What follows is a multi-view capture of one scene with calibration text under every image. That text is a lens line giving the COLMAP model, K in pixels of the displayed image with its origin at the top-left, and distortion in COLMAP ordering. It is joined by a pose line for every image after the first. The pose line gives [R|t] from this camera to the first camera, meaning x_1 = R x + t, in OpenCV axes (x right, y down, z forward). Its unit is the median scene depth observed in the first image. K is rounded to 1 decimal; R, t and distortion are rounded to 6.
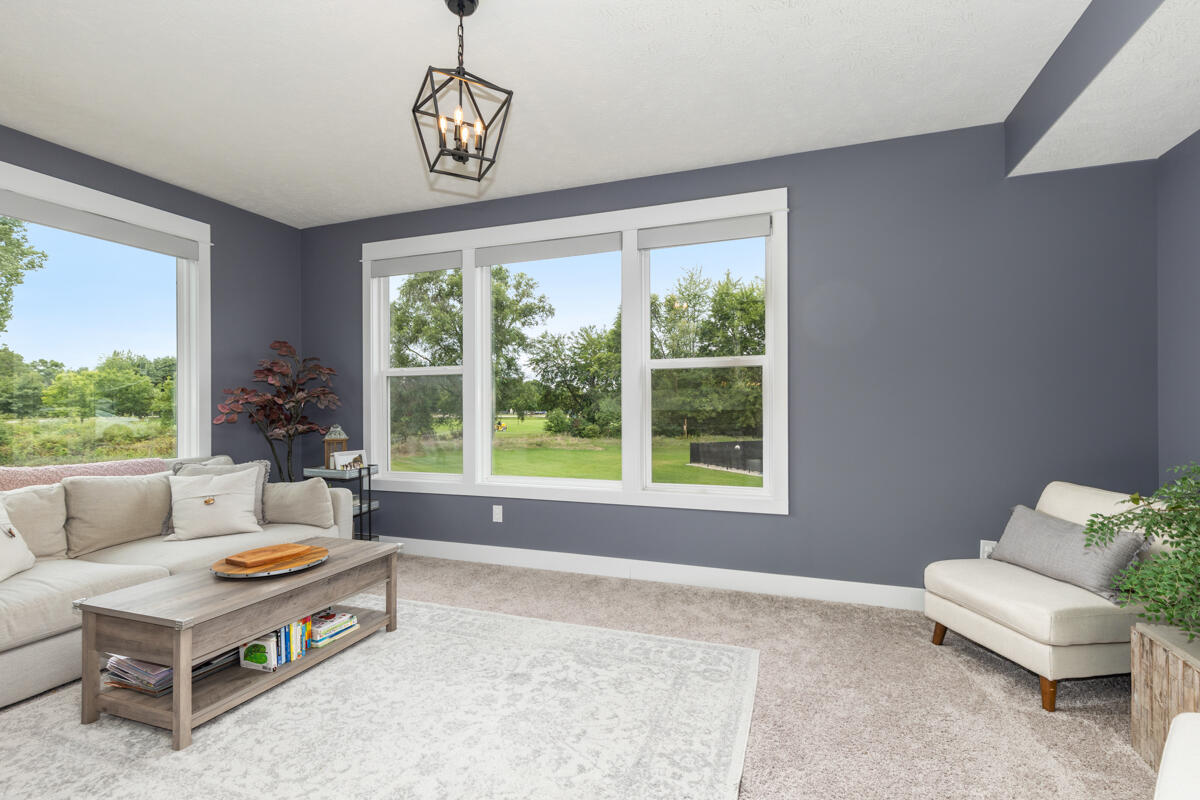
lens RADIAL K [[543.2, 0, 611.0], [0, 543.2, 402.7], [0, 0, 1]] dist [0.002478, 0.000333]
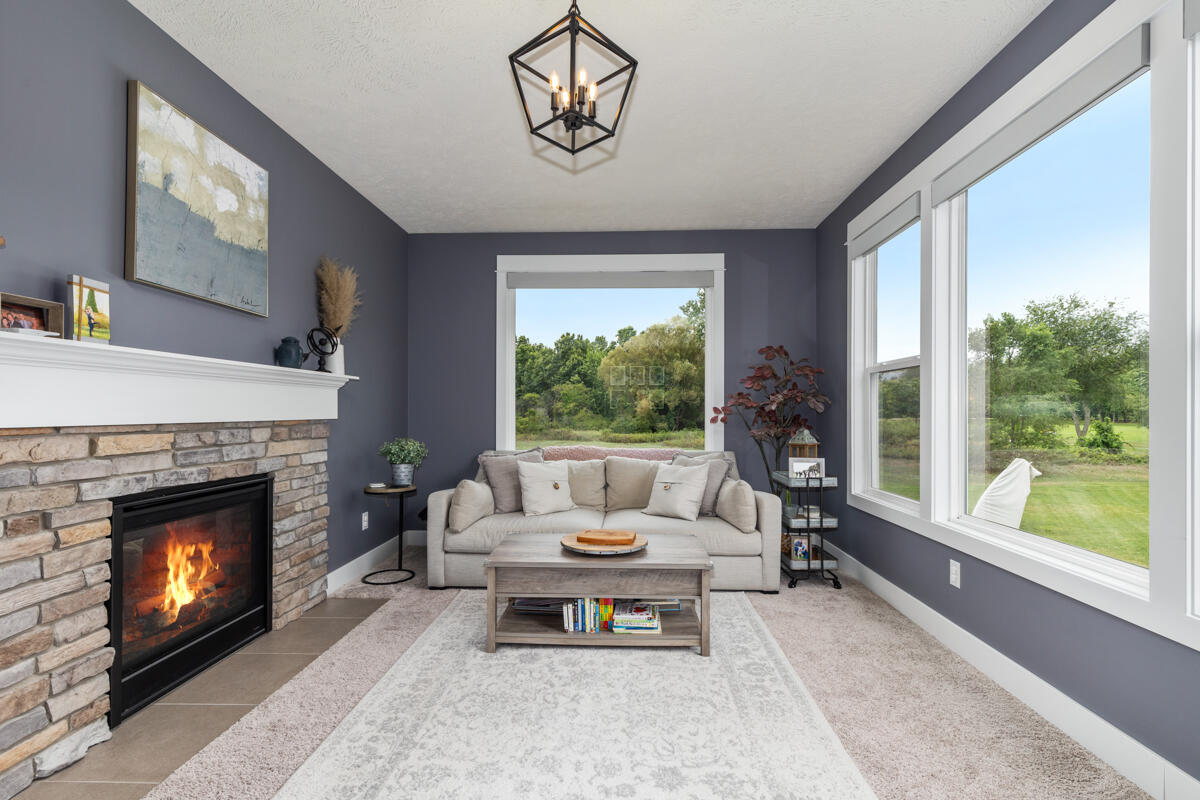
lens RADIAL K [[543.2, 0, 599.0], [0, 543.2, 404.8], [0, 0, 1]] dist [0.002478, 0.000333]
pose [[0.295609, -0.005314, -0.955294, 0.448993], [0.001370, 0.999986, -0.005138, 0.006143], [0.955308, 0.000210, 0.295612, 0.613761]]
